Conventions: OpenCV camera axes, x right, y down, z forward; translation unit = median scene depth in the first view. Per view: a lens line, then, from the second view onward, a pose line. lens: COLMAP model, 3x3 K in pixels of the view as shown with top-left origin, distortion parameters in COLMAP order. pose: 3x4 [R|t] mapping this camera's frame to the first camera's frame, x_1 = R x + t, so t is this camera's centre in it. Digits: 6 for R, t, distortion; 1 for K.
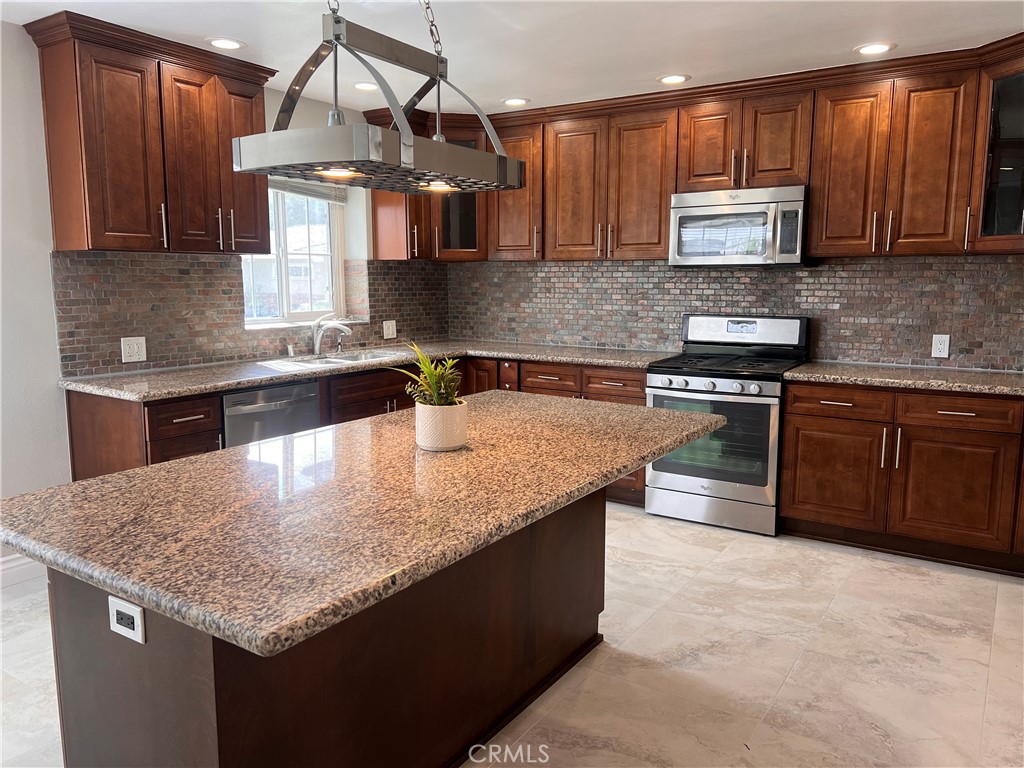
lens RADIAL K [[767.6, 0, 501.7], [0, 767.6, 380.1], [0, 0, 1]] dist [0.058348, -0.065545]
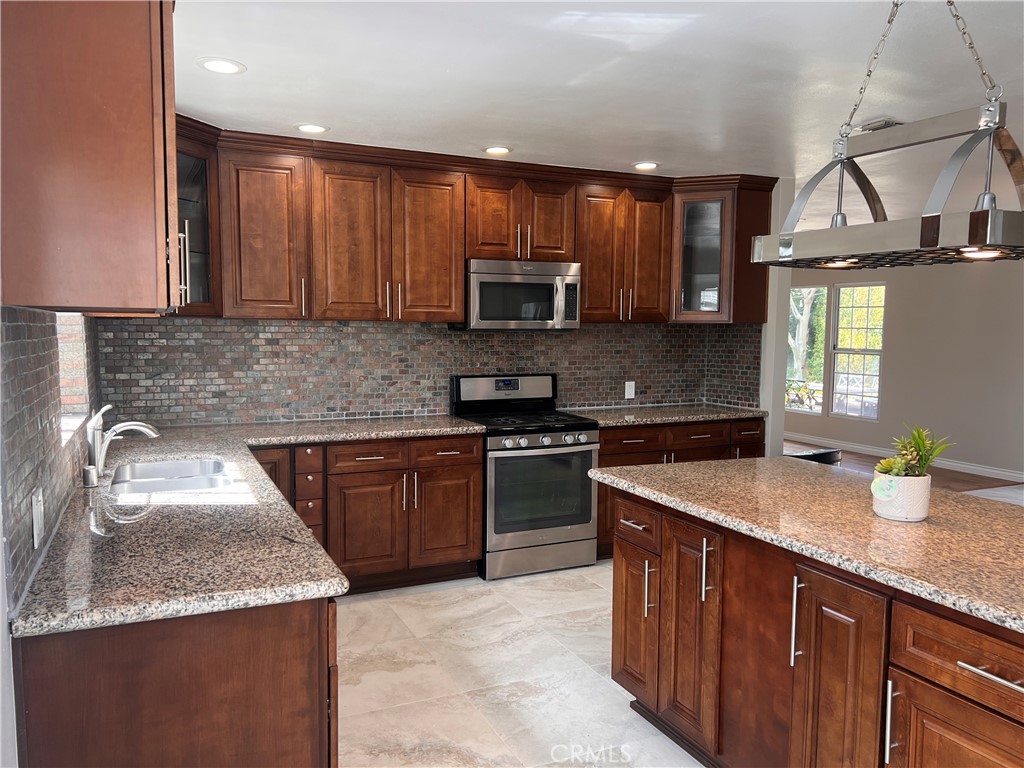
lens RADIAL K [[767.6, 0, 508.3], [0, 767.6, 383.5], [0, 0, 1]] dist [0.058348, -0.065545]
pose [[0.528568, -0.061634, 0.846650, -0.643151], [0.108259, 0.994111, 0.004783, -0.081494], [-0.841959, 0.089130, 0.532128, 0.457288]]
